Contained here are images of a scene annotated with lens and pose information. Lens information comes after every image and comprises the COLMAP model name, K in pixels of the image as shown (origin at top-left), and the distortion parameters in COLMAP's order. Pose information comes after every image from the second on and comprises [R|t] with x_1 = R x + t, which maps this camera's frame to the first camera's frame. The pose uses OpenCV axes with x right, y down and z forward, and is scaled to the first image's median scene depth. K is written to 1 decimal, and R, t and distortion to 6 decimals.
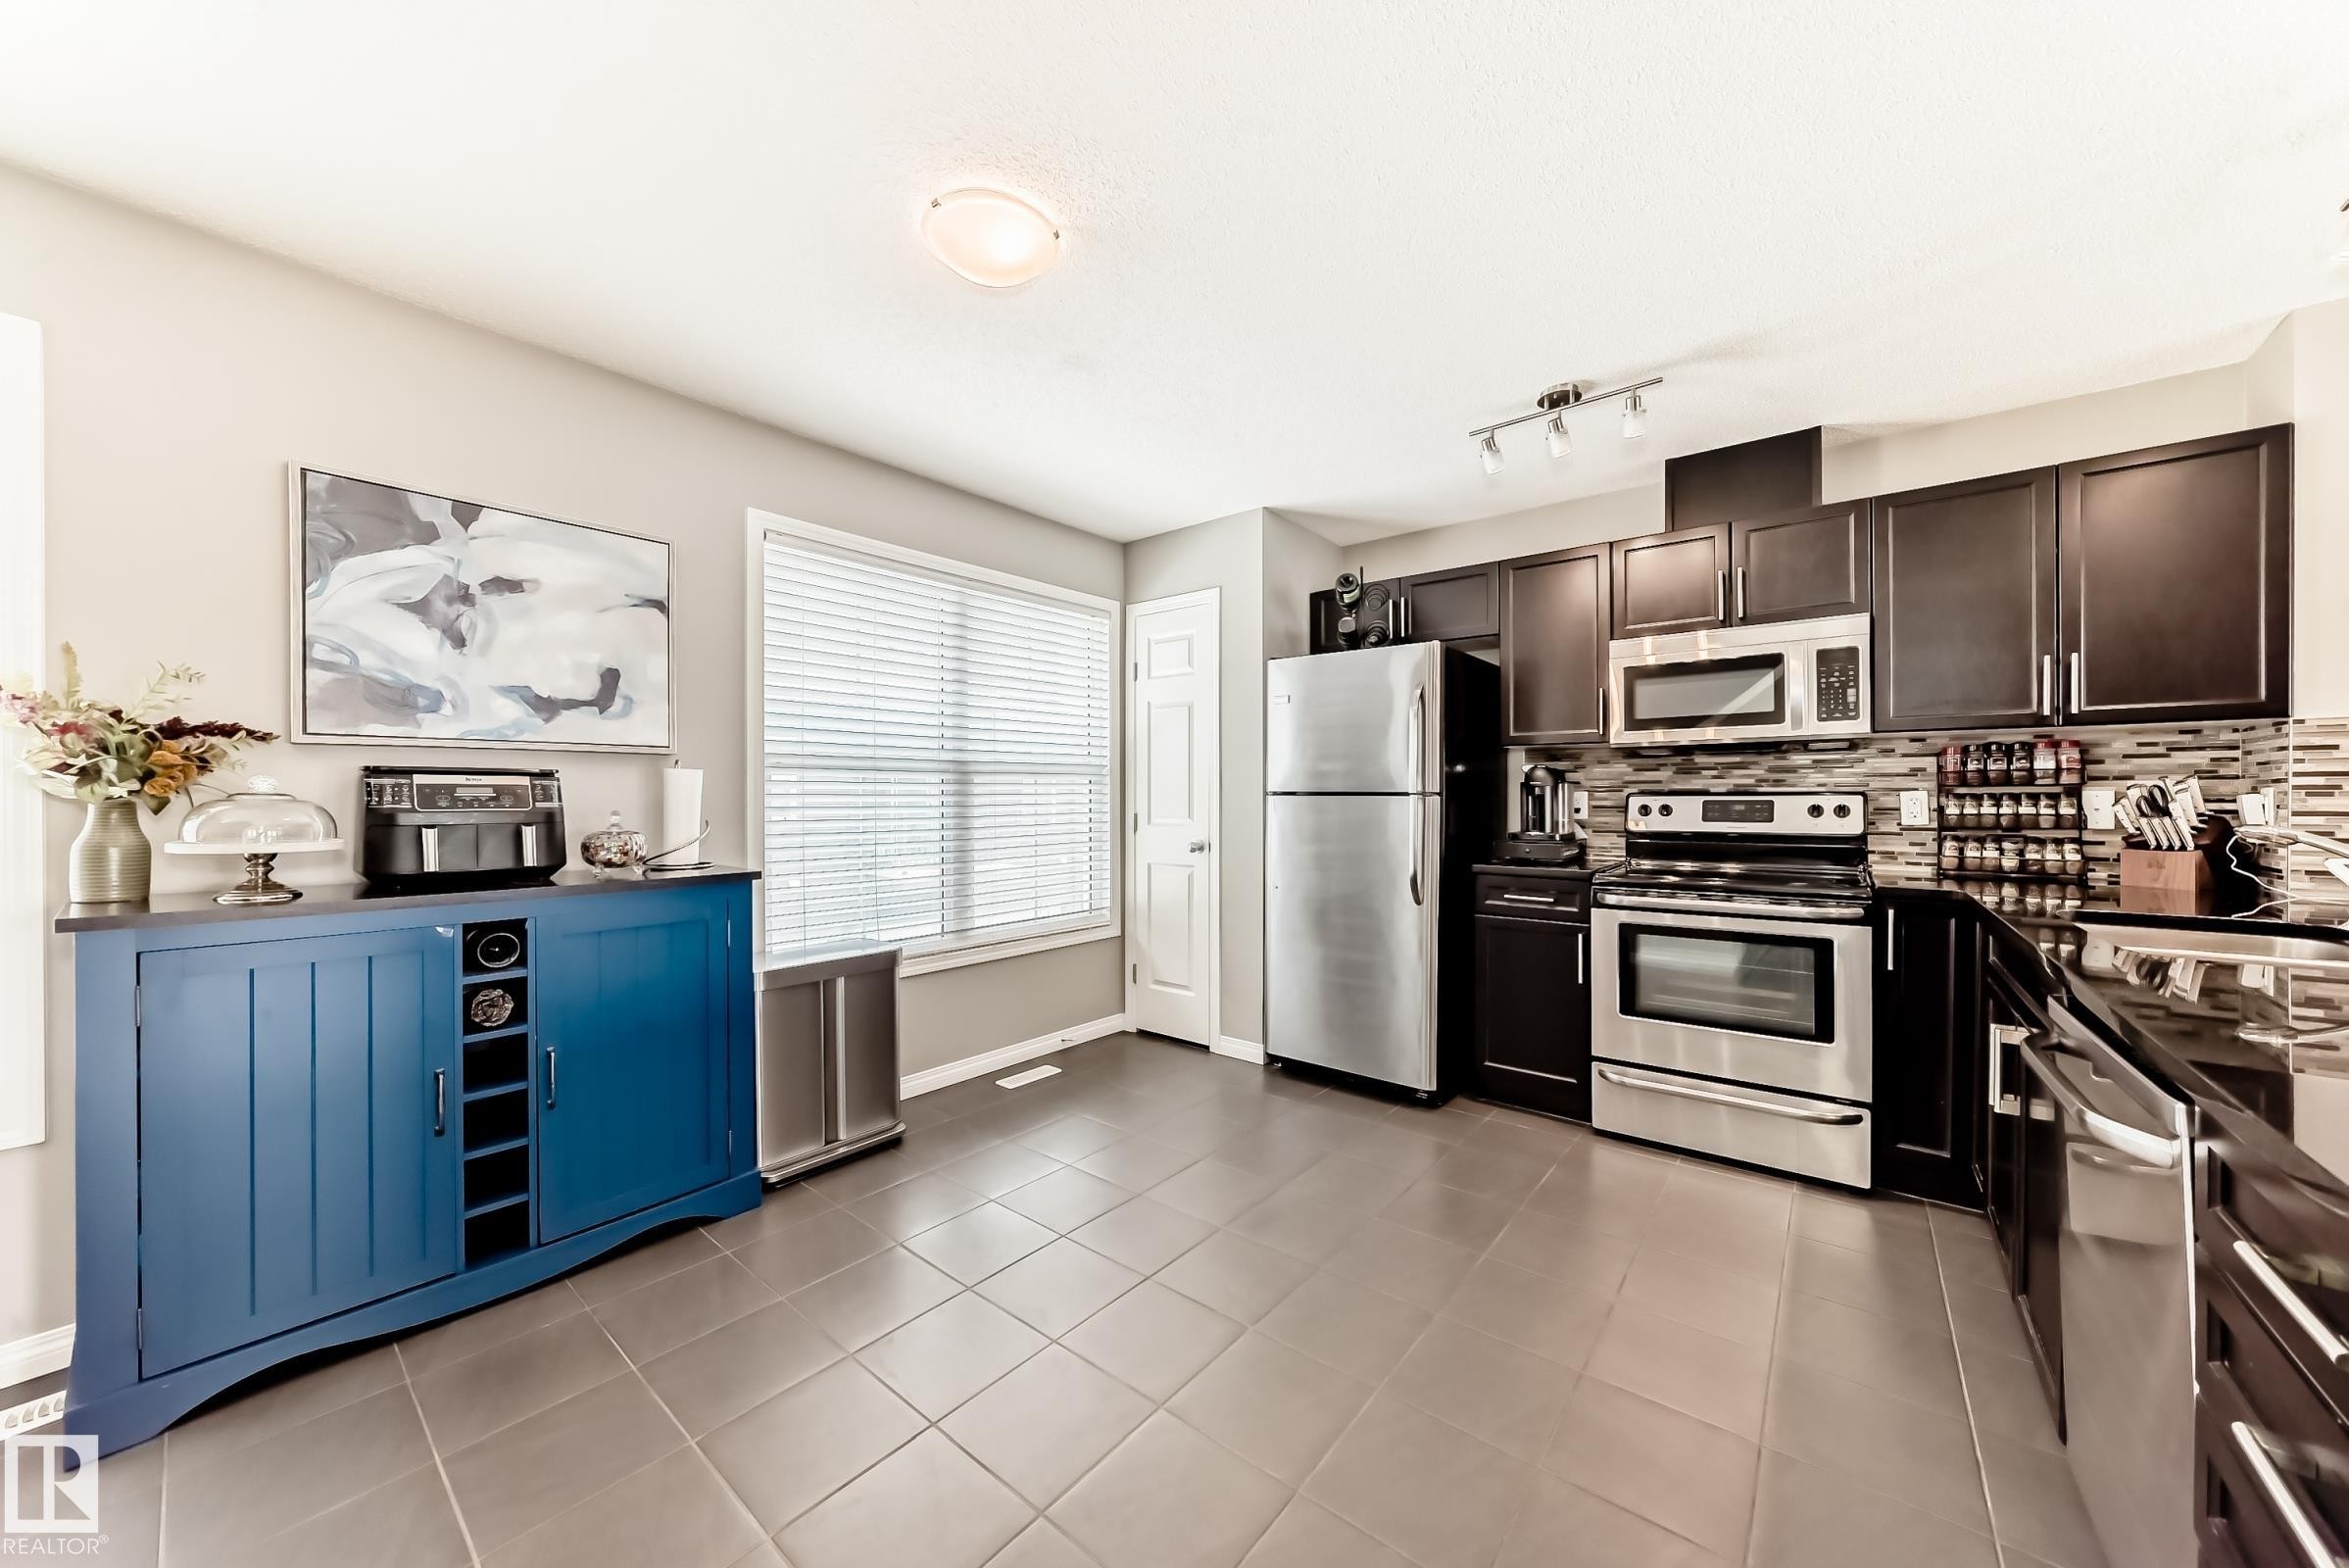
lens RADIAL K [[827.5, 0, 1184.2], [0, 827.5, 798.5], [0, 0, 1]] dist [-0.021226, 0.005479]
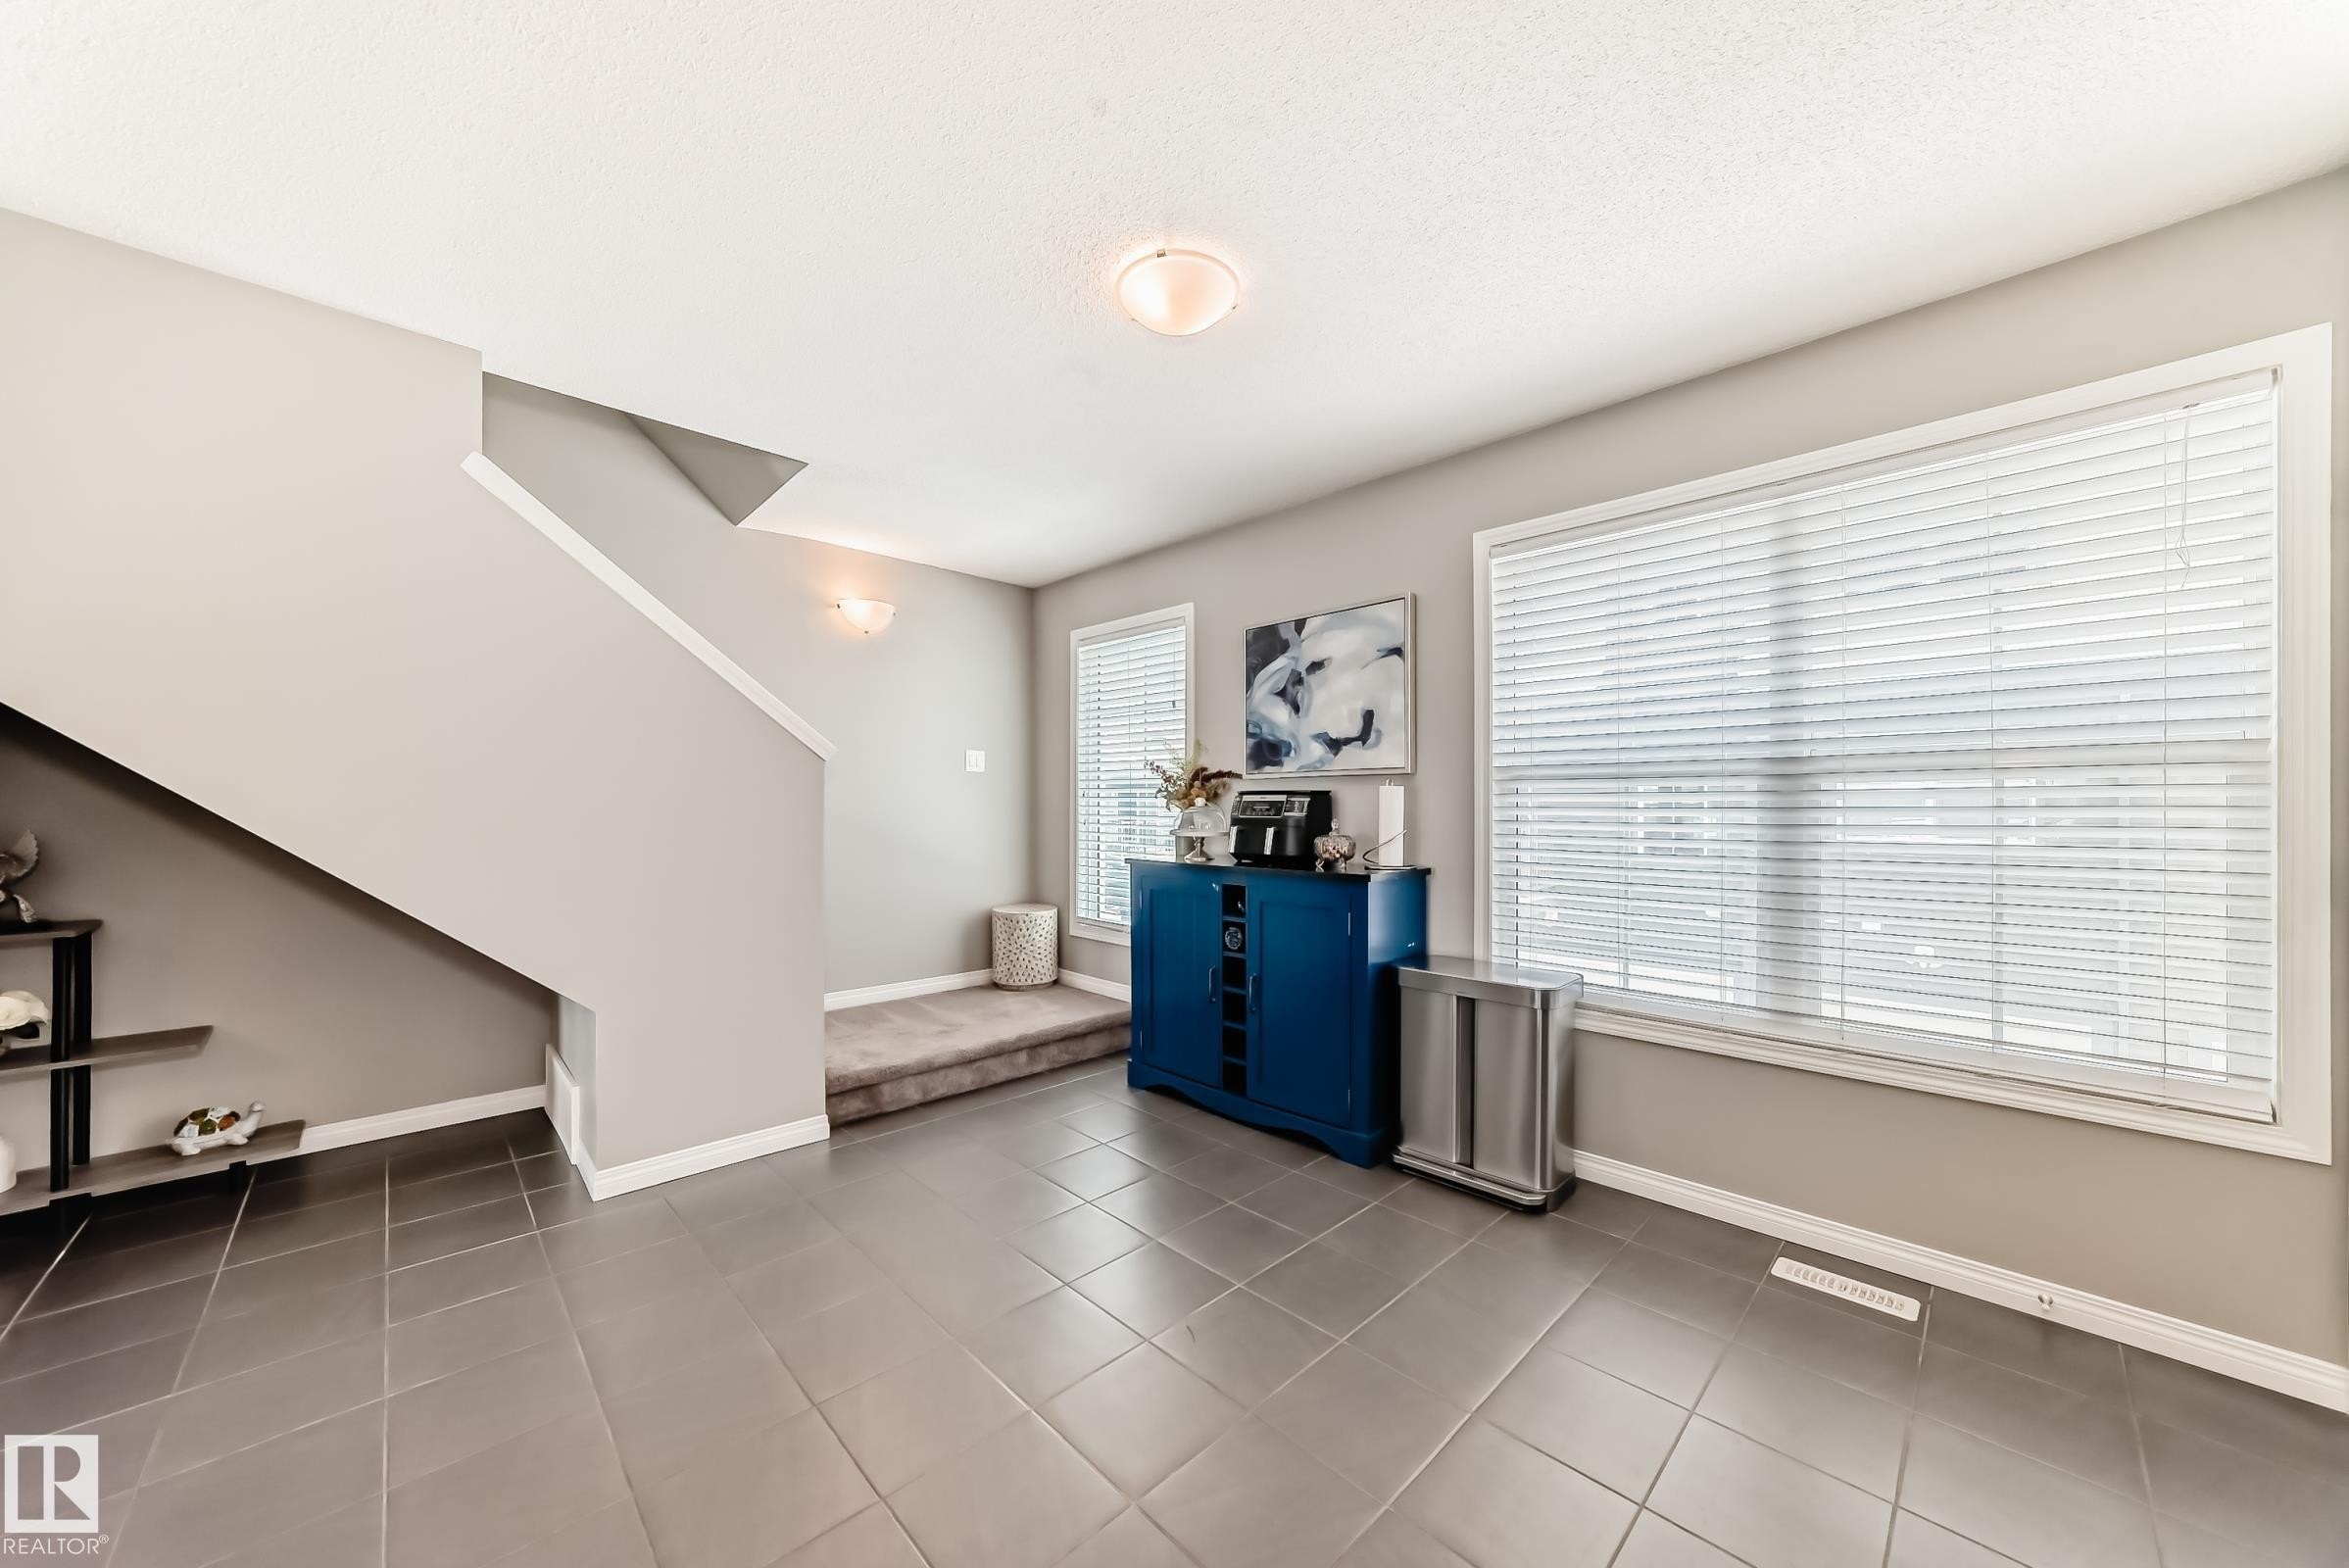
lens RADIAL K [[827.5, 0, 1182.4], [0, 827.5, 809.4], [0, 0, 1]] dist [-0.021226, 0.005479]
pose [[-0.117391, 0.003454, -0.993080, 0.601081], [-0.005546, 0.999976, 0.004134, -0.004651], [0.993070, 0.005993, -0.117369, 0.811912]]
